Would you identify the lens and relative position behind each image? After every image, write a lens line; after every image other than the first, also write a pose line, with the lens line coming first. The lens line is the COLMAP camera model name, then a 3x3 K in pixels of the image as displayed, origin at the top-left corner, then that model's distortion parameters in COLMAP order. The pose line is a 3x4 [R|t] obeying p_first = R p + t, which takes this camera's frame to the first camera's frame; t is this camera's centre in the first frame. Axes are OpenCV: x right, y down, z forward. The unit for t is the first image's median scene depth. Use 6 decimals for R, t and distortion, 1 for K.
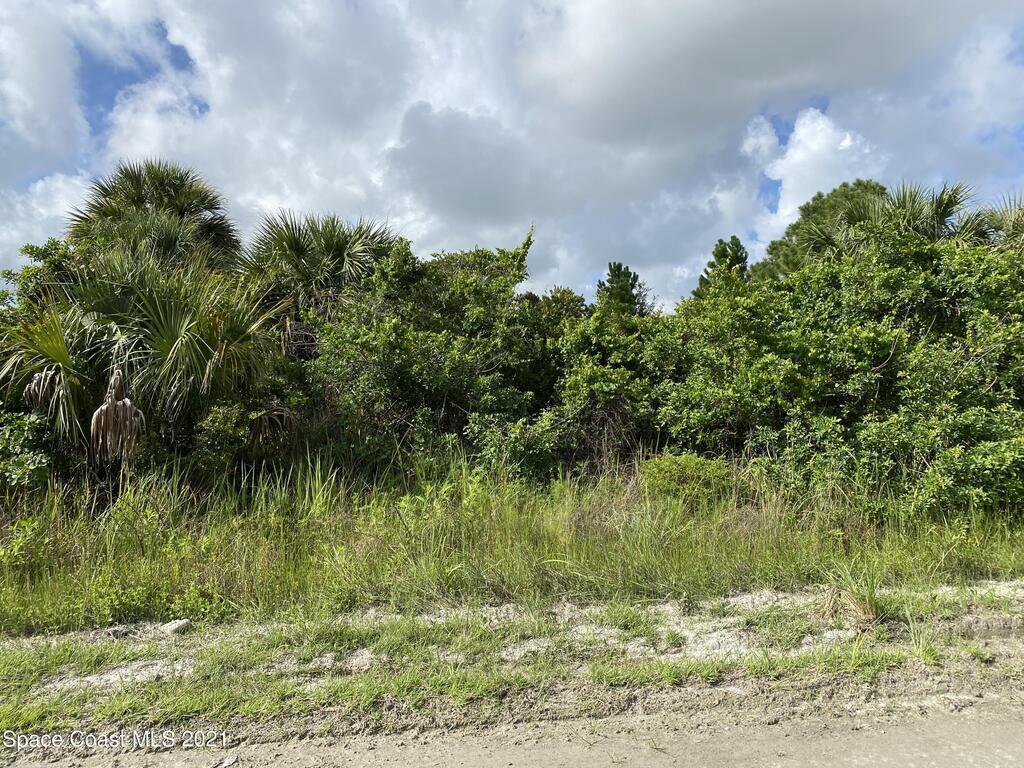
lens RADIAL K [[774.1, 0, 512.0], [0, 774.1, 384.0], [0, 0, 1]] dist [0.118661, -0.212433]
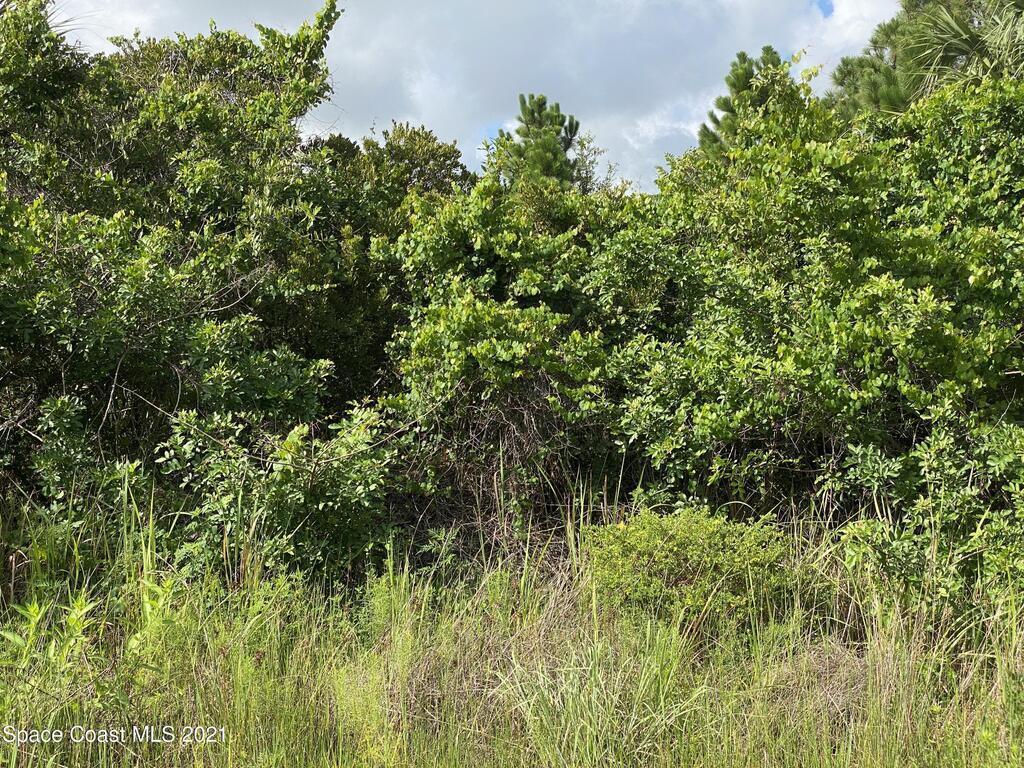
lens RADIAL K [[1503.8, 0, 511.4], [0, 1503.8, 359.2], [0, 0, 1]] dist [0.348908, -1.144215]
pose [[0.992985, 0.007898, 0.117978, 0.026963], [-0.009324, 0.999890, 0.011543, -0.000968], [-0.117874, -0.012562, 0.992949, 0.169510]]
